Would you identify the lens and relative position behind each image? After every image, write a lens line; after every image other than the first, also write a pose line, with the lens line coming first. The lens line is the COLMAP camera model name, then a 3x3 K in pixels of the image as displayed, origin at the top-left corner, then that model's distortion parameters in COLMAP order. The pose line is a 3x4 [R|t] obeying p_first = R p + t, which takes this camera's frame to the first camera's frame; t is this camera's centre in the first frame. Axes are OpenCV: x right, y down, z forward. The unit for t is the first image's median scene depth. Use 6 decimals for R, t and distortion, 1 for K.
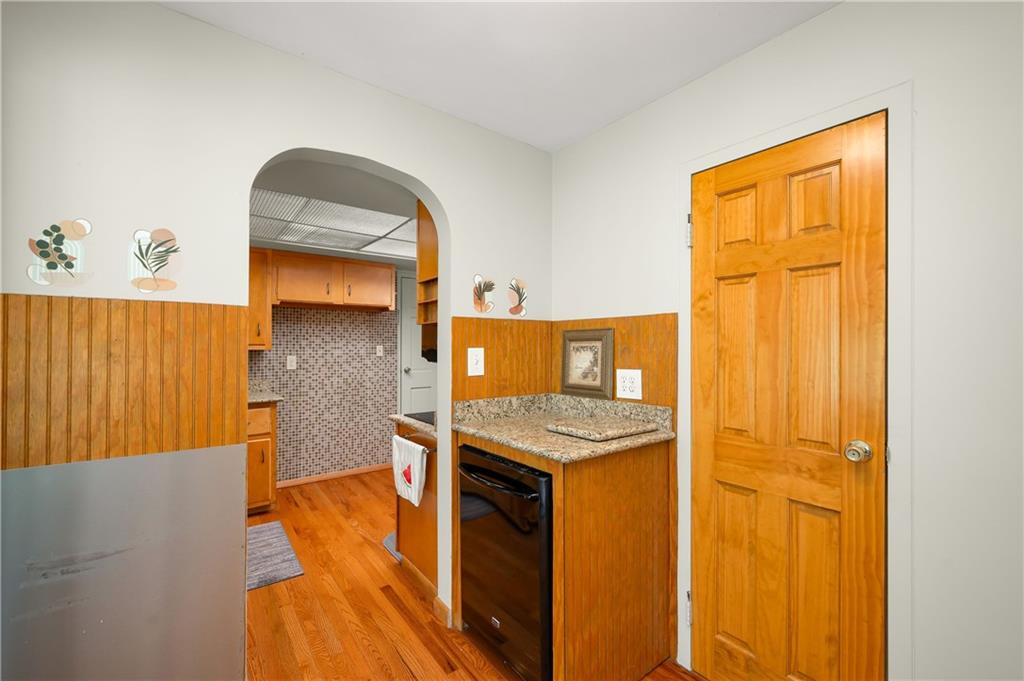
lens RADIAL K [[426.1, 0, 514.3], [0, 426.1, 341.4], [0, 0, 1]] dist [-0.005811, 0.000214]
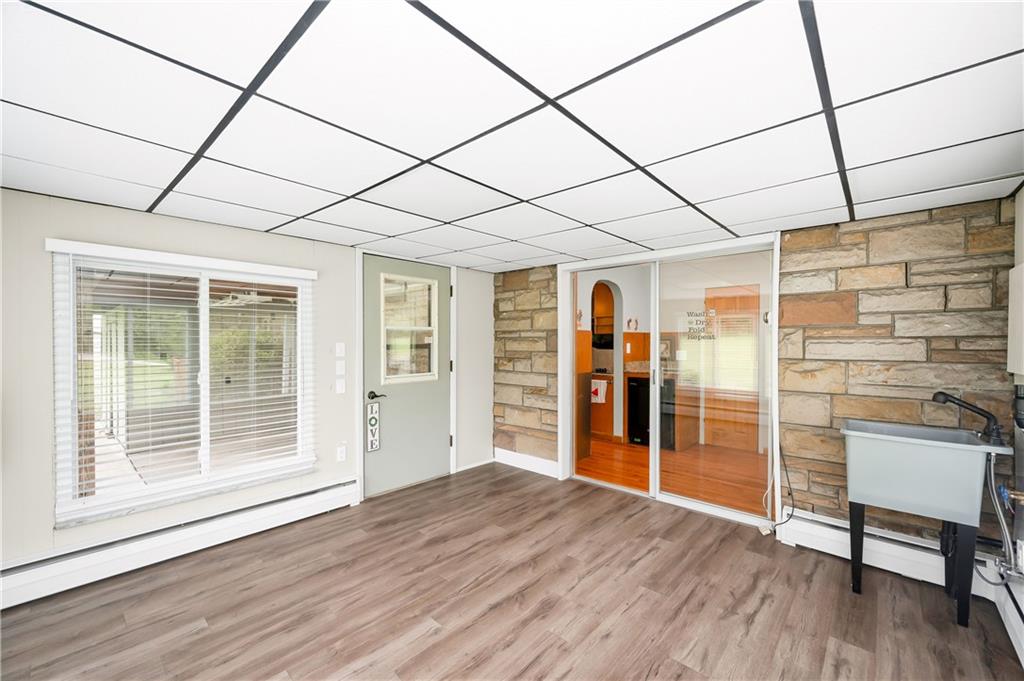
lens RADIAL K [[426.1, 0, 510.2], [0, 426.1, 342.2], [0, 0, 1]] dist [-0.005811, 0.000214]
pose [[0.982962, -0.003109, 0.183784, -1.328296], [0.001485, 0.999959, 0.008973, -0.017227], [-0.183805, -0.008547, 0.982926, -1.542491]]
